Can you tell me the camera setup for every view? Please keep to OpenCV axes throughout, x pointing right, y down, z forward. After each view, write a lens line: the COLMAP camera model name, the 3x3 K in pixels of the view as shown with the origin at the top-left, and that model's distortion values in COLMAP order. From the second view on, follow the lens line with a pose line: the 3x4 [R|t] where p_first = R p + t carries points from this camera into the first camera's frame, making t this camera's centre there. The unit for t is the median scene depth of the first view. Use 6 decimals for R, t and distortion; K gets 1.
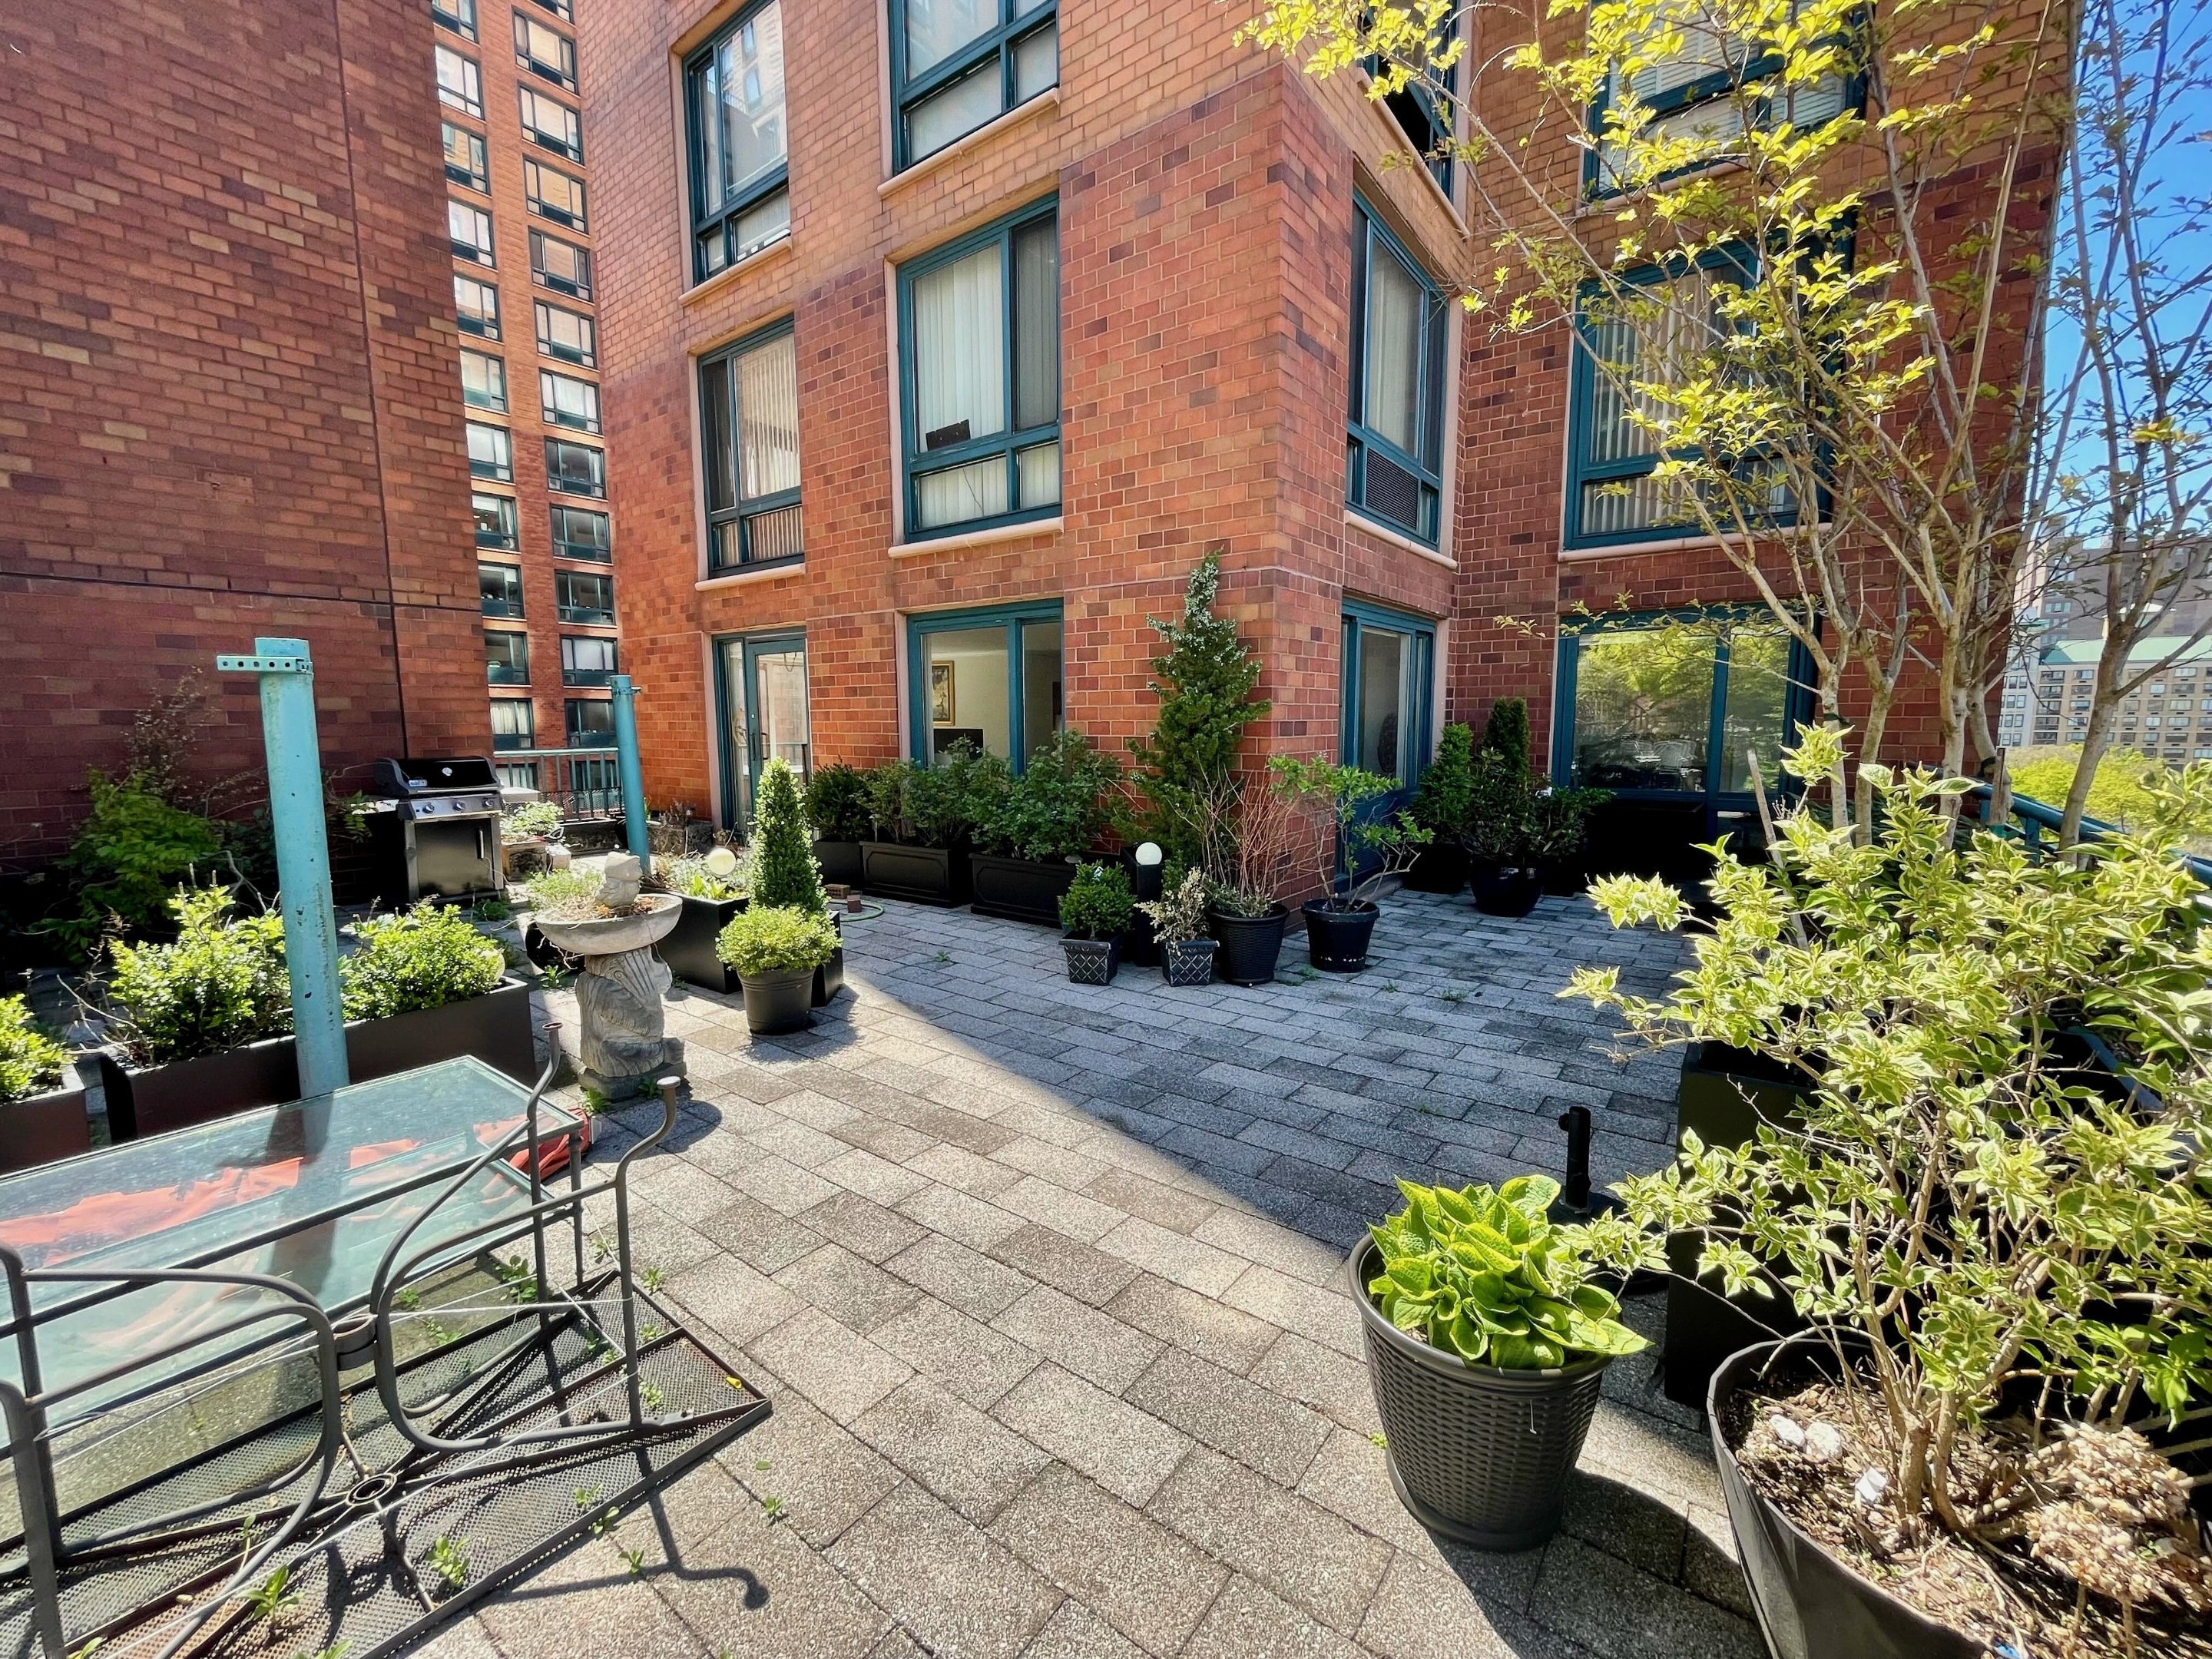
lens RADIAL K [[896.8, 0, 1104.4], [0, 896.8, 826.7], [0, 0, 1]] dist [0.000330, 0.000059]
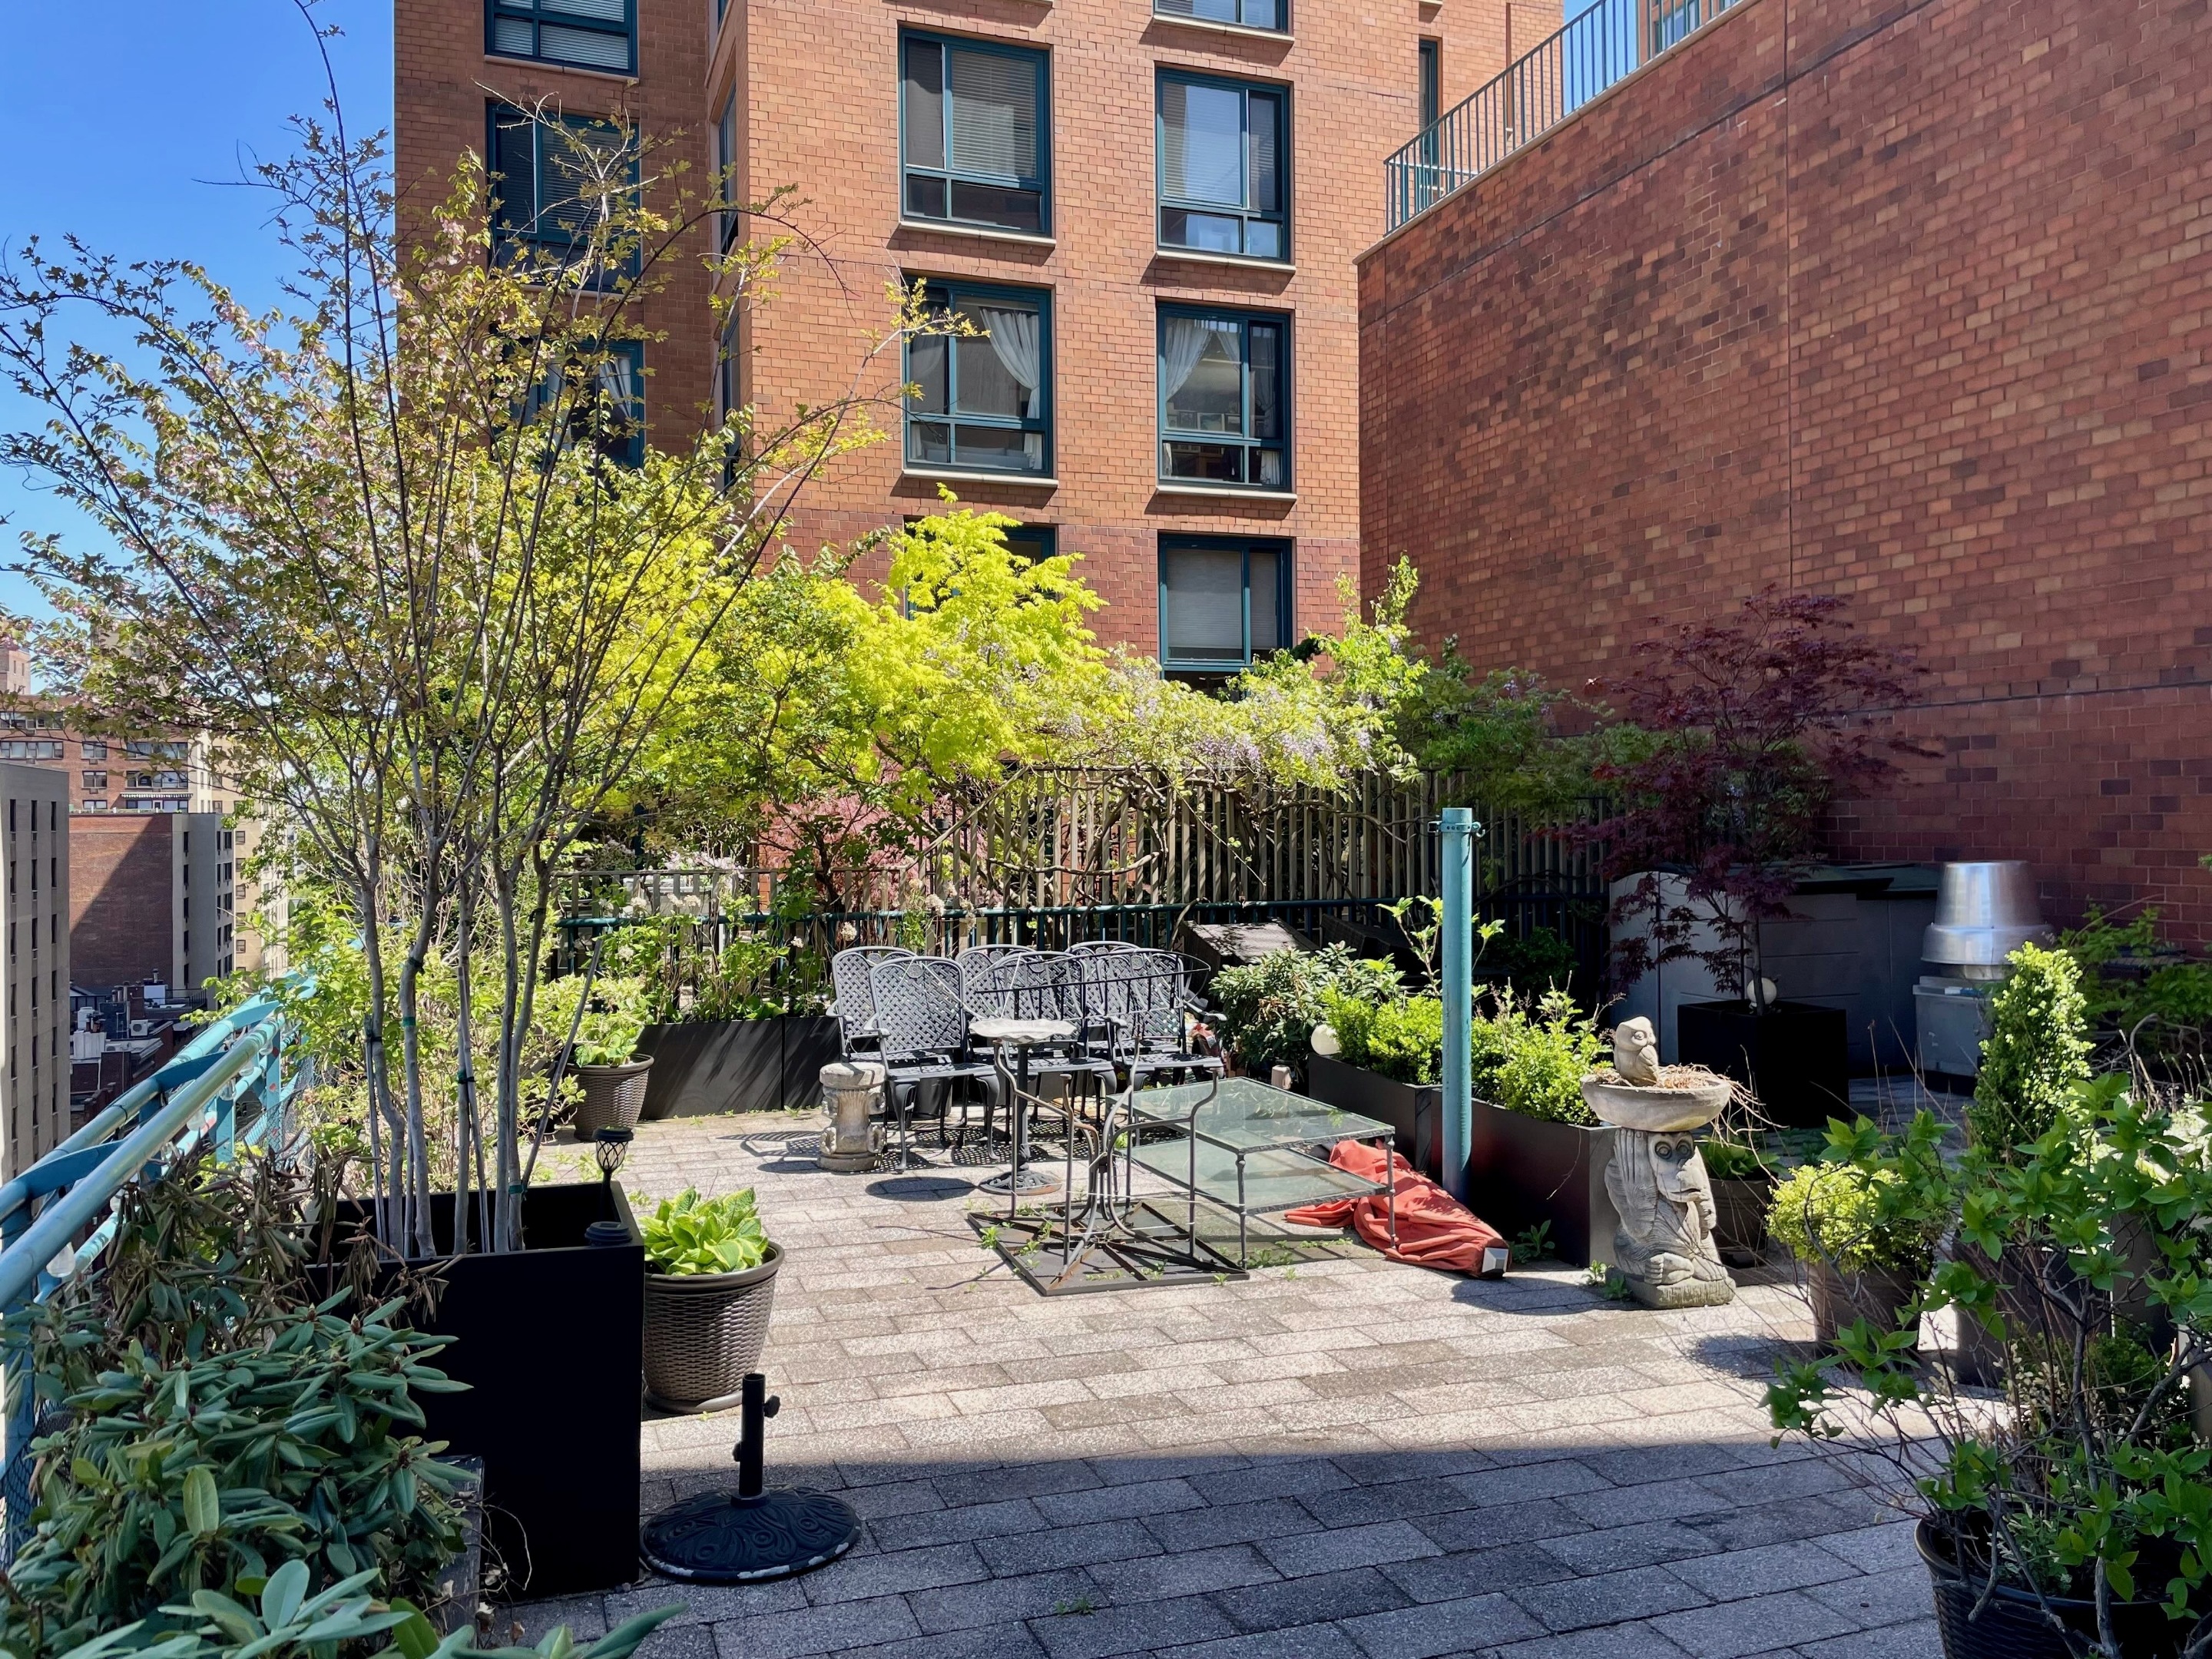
lens RADIAL K [[1688.9, 0, 1093.7], [0, 1688.9, 800.1], [0, 0, 1]] dist [0.098513, -0.136620]
pose [[-0.545813, 0.001013, -0.837906, 1.378091], [-0.090492, 0.994079, 0.060148, -0.277905], [0.833006, 0.108653, -0.542490, 1.687190]]
